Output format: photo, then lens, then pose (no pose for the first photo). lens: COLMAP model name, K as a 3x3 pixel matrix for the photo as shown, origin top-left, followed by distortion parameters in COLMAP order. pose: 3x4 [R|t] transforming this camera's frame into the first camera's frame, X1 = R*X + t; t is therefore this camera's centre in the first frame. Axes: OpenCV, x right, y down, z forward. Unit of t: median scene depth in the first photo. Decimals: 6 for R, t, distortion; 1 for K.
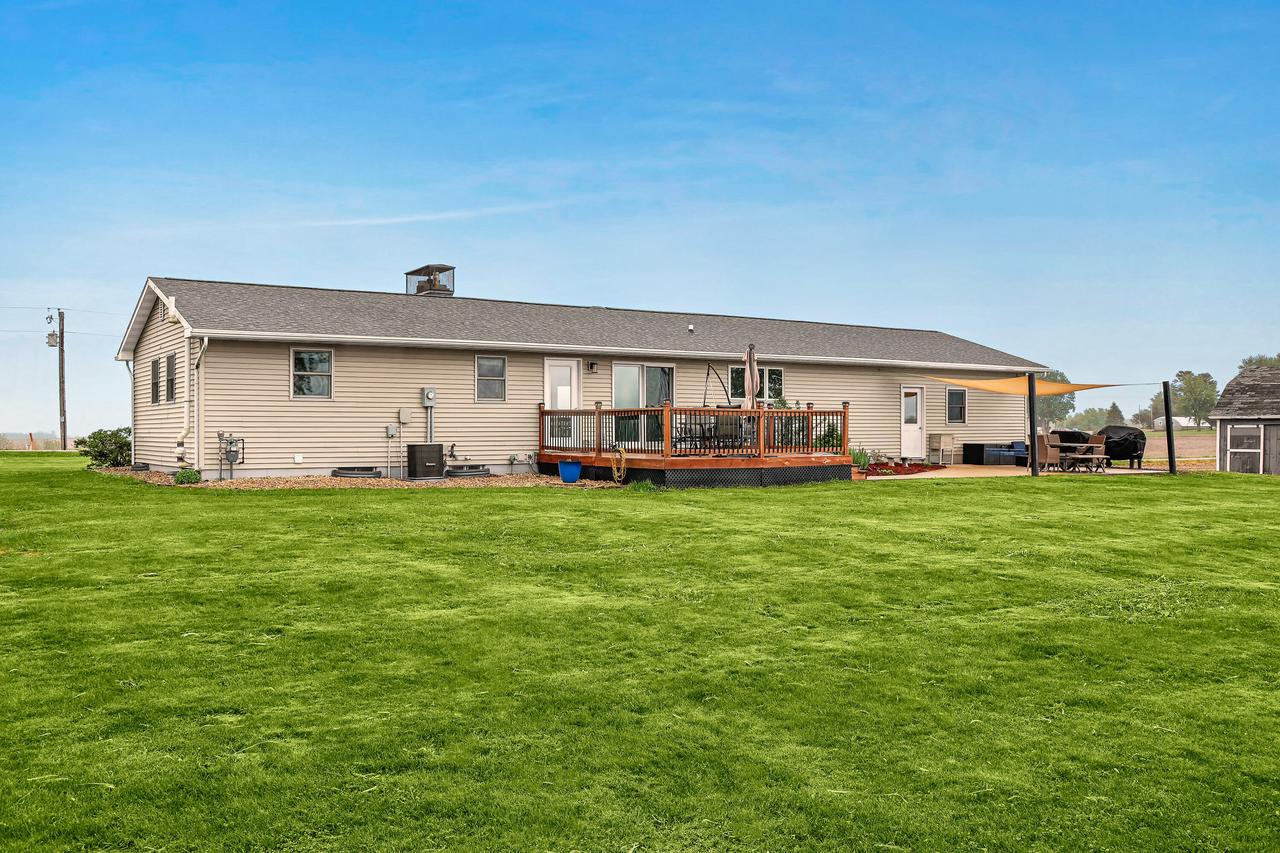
lens RADIAL K [[1114.0, 0, 640.0], [0, 1114.0, 426.5], [0, 0, 1]] dist [-0.004893, -0.002280]
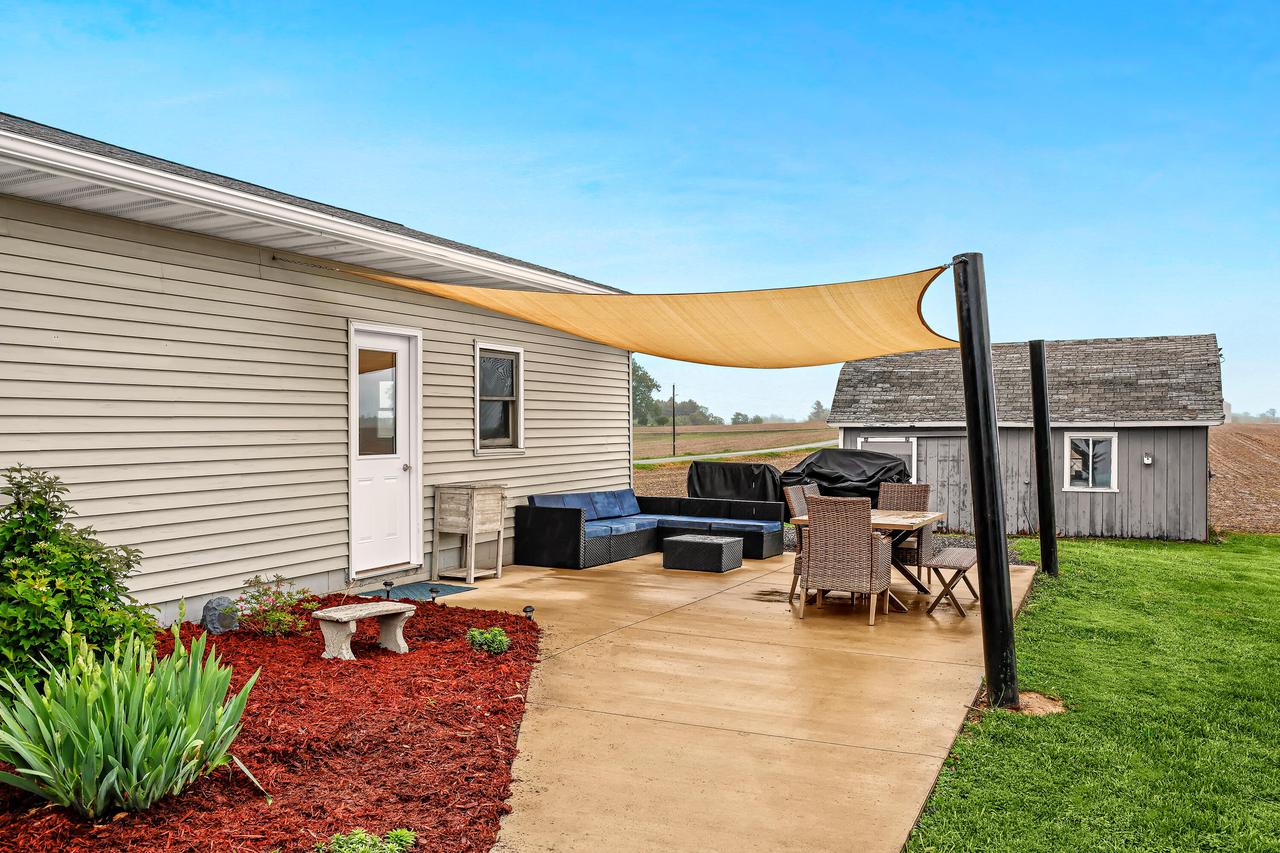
lens RADIAL K [[1061.5, 0, 640.0], [0, 1061.5, 426.5], [0, 0, 1]] dist [0.000149, 0.000096]
pose [[0.845402, -0.000522, 0.534130, 0.145416], [-0.002226, 0.999987, 0.004499, -0.011547], [-0.534126, -0.004992, 0.845390, 0.700243]]
